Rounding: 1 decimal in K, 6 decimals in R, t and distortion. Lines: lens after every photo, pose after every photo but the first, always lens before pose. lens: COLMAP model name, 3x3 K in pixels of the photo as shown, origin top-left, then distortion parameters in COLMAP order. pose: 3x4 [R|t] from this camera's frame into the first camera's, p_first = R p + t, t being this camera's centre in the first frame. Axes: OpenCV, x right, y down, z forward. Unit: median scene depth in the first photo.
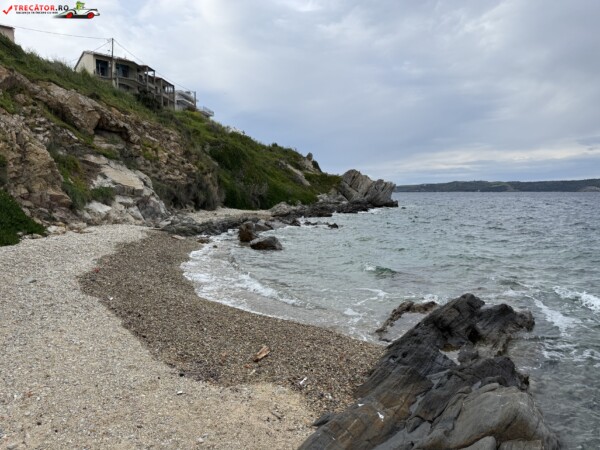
lens RADIAL K [[420.3, 0, 298.3], [0, 420.3, 226.9], [0, 0, 1]] dist [0.055097, -0.061045]
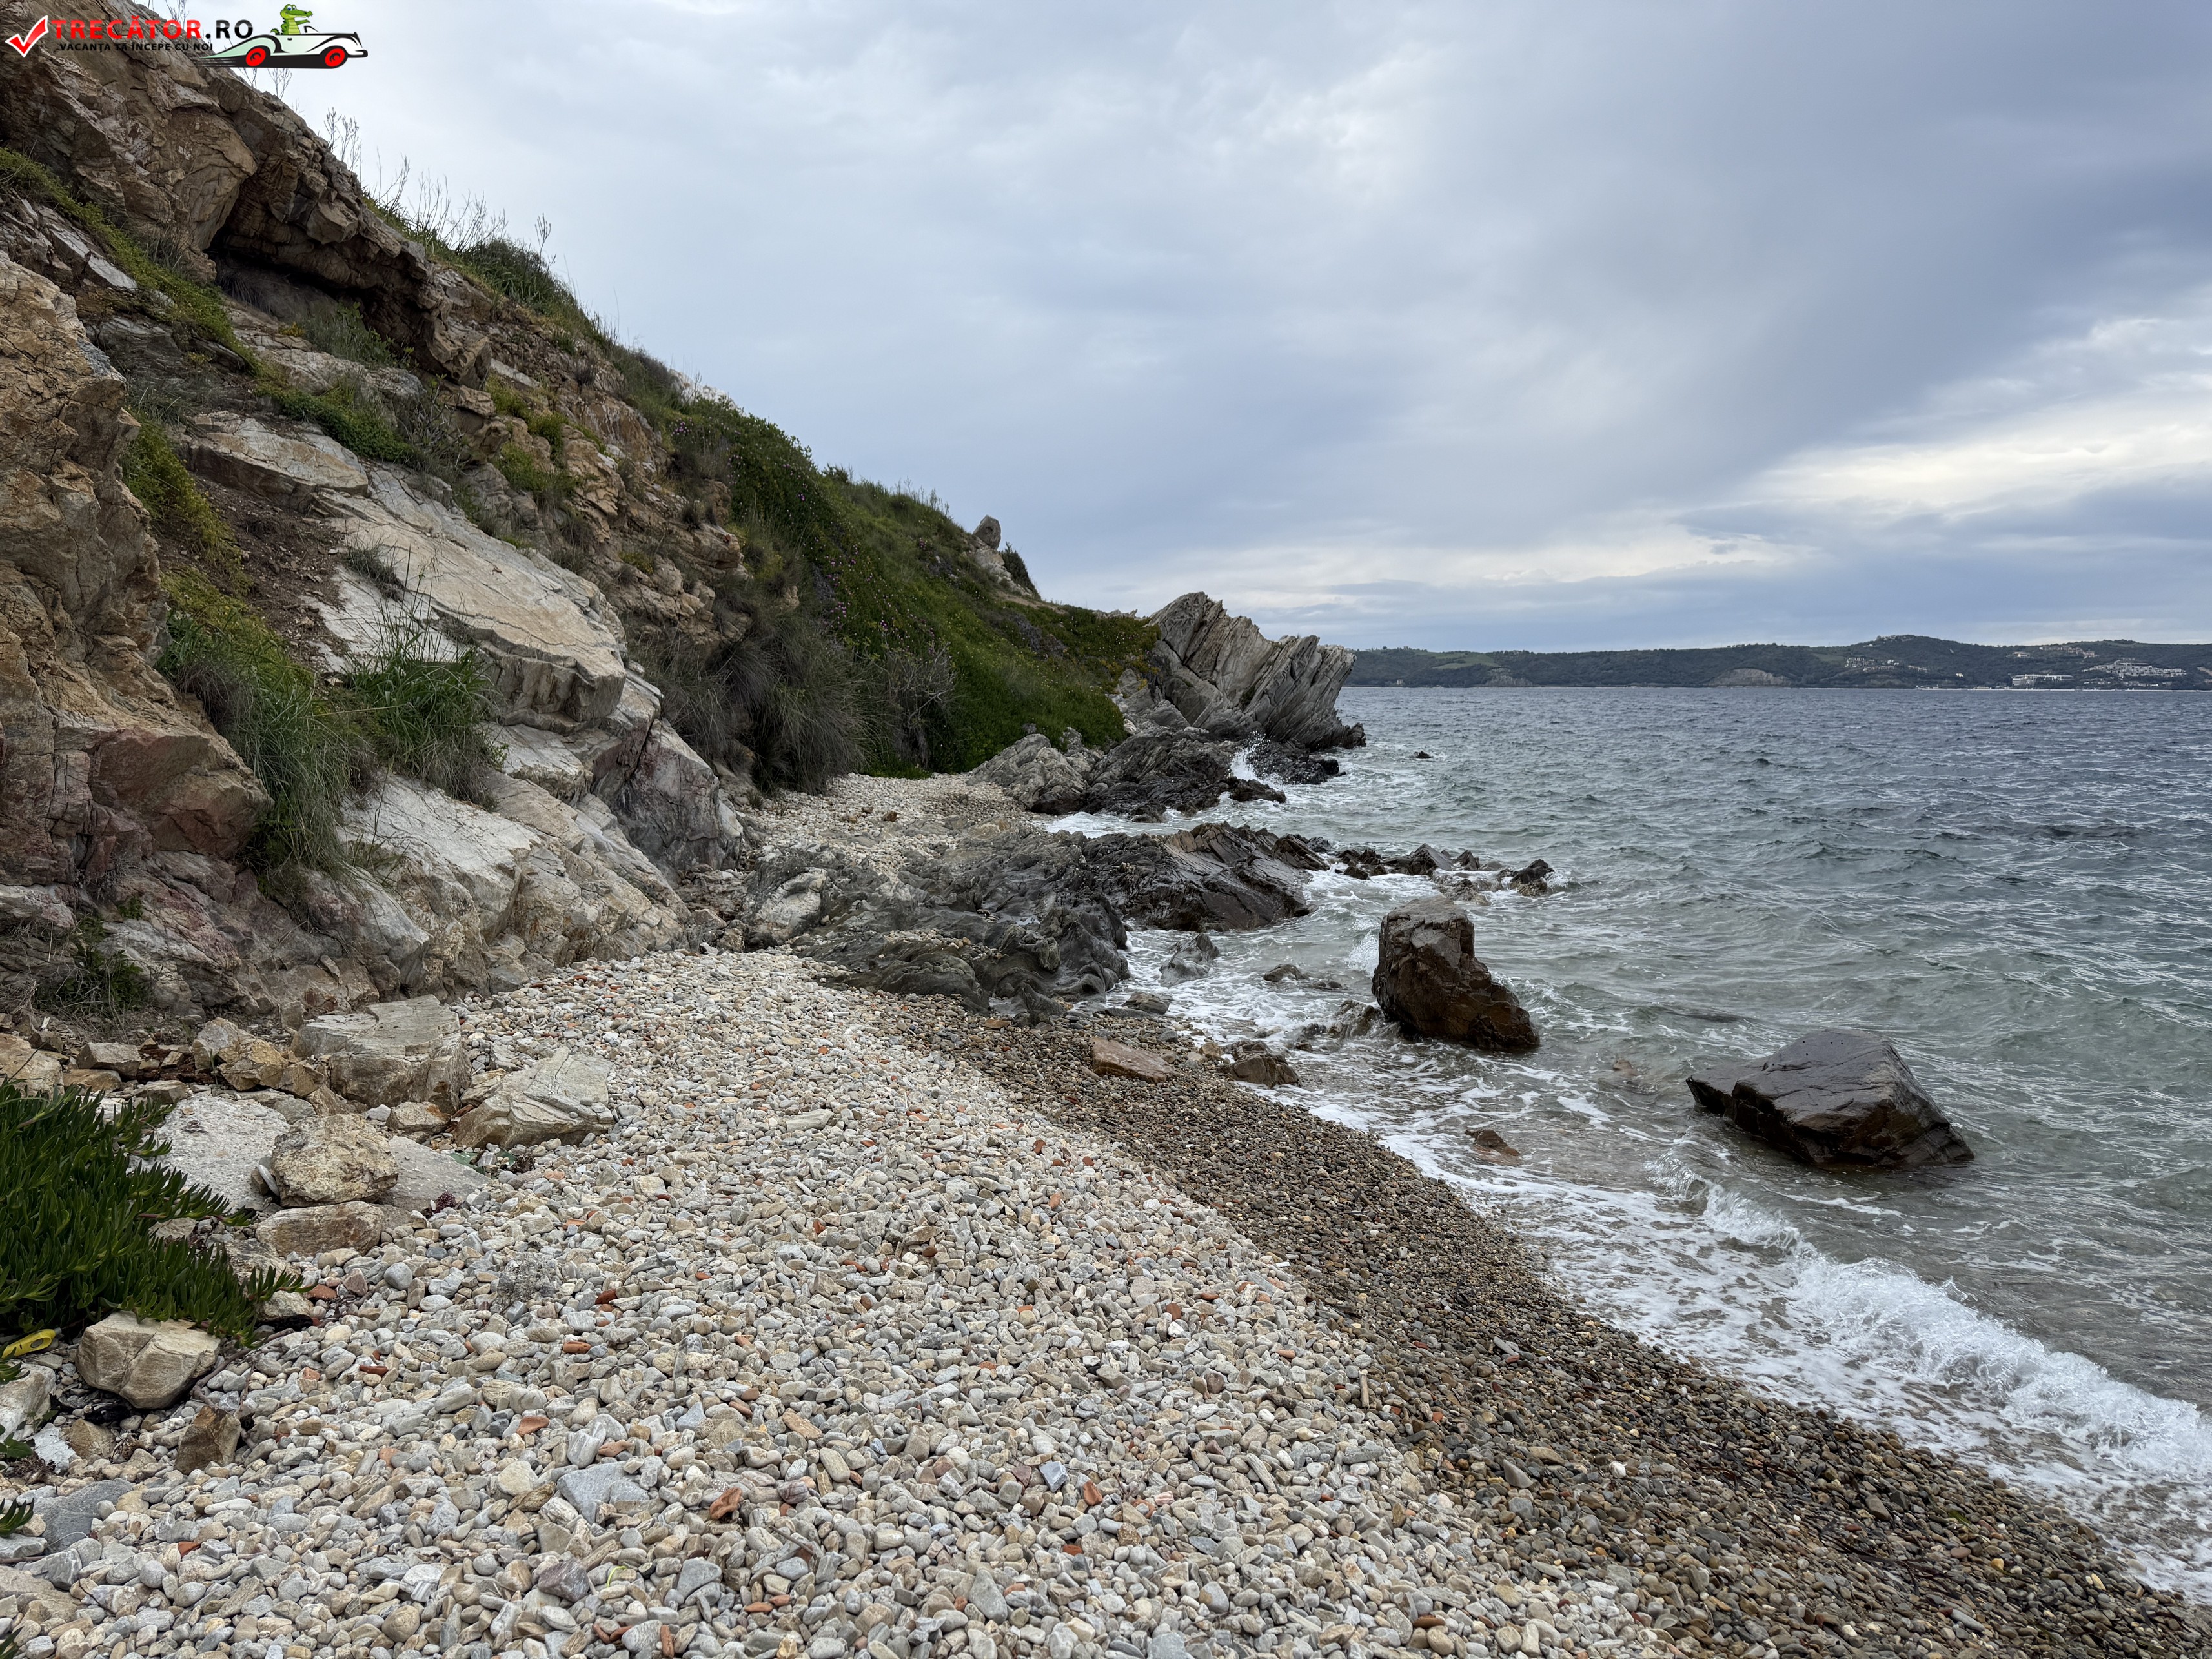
lens RADIAL K [[1549.5, 0, 1109.9], [0, 1549.5, 827.1], [0, 0, 1]] dist [0.055097, -0.061045]
pose [[0.974773, -0.016059, 0.222620, -0.325321], [0.013856, 0.999838, 0.011456, -0.042072], [-0.222768, -0.008083, 0.974838, 0.448157]]
